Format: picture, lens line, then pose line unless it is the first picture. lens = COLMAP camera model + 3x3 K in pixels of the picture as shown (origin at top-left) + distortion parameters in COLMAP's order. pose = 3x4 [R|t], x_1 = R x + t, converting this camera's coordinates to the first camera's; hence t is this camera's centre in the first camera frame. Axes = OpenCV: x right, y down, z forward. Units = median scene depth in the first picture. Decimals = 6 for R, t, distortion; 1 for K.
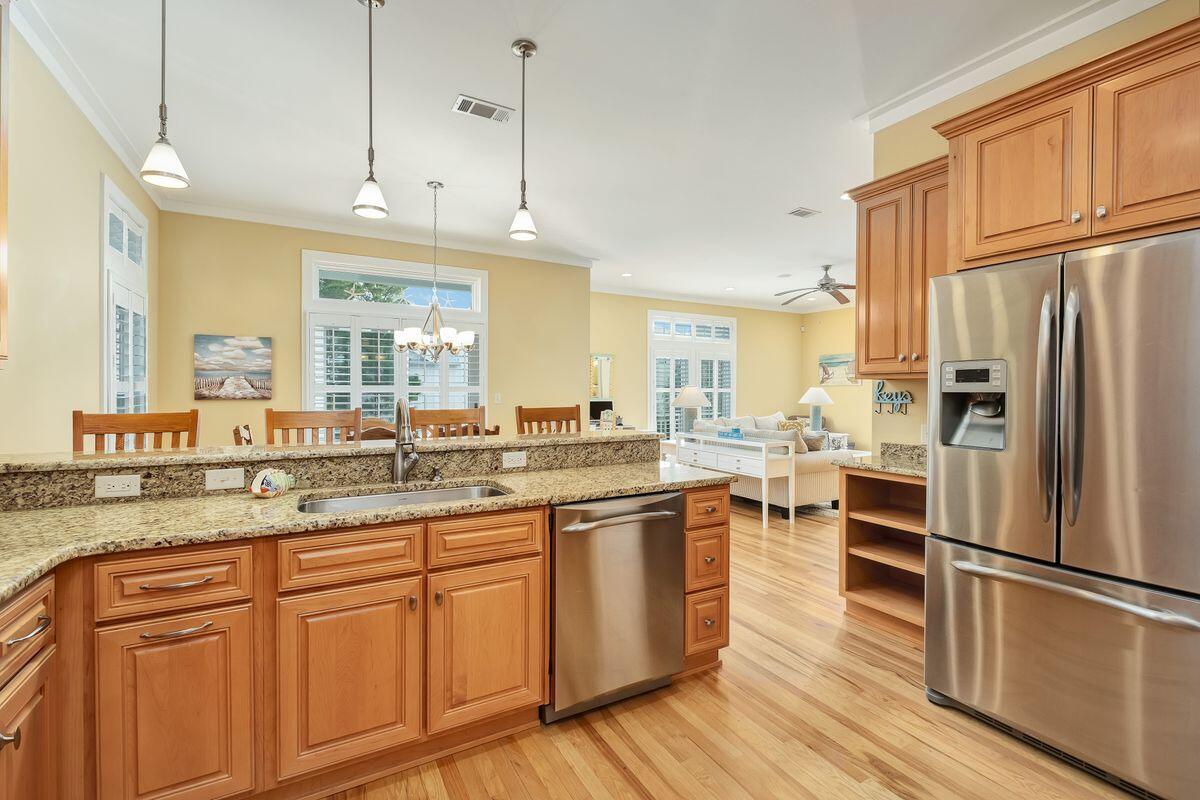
lens RADIAL K [[522.4, 0, 594.1], [0, 522.4, 395.7], [0, 0, 1]] dist [-0.017389, -0.001741]
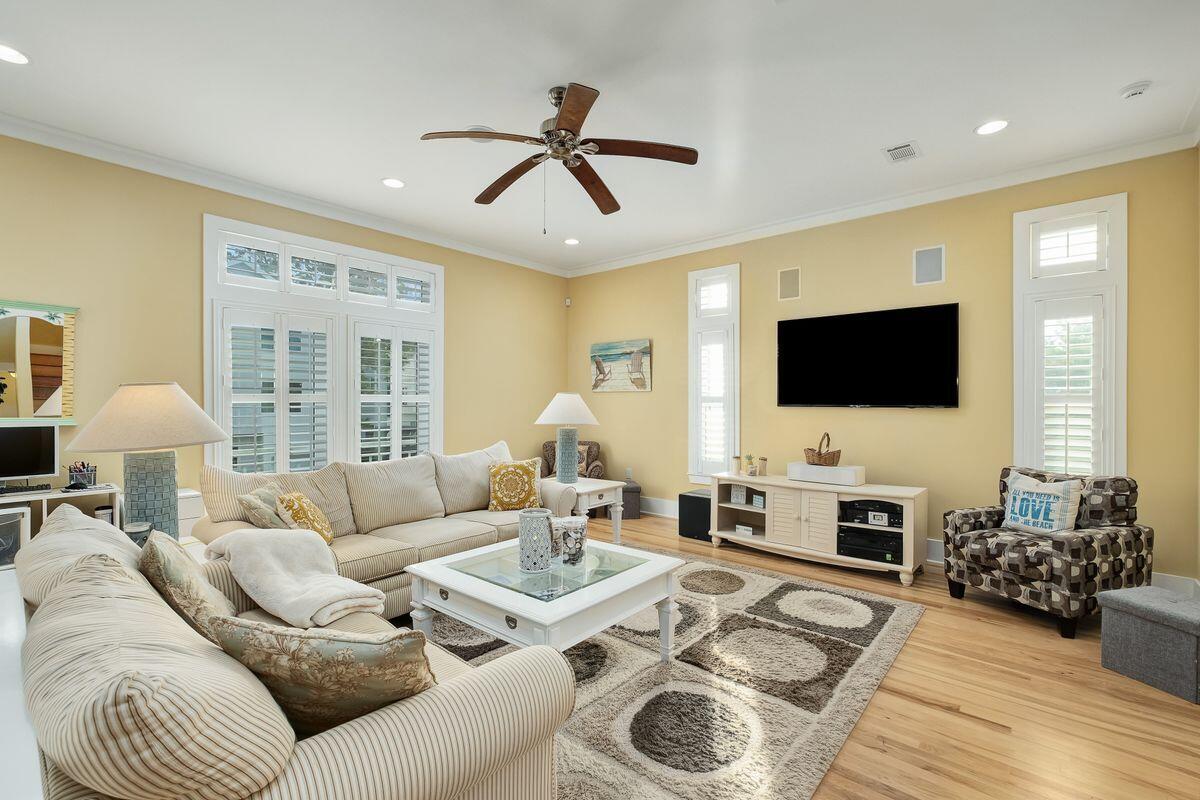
lens RADIAL K [[522.4, 0, 590.6], [0, 522.4, 401.8], [0, 0, 1]] dist [-0.017389, -0.001741]
pose [[0.944693, 0.000442, 0.327954, 0.251516], [0.001367, 0.999985, -0.005285, -0.004145], [-0.327952, 0.005441, 0.944679, 0.453228]]
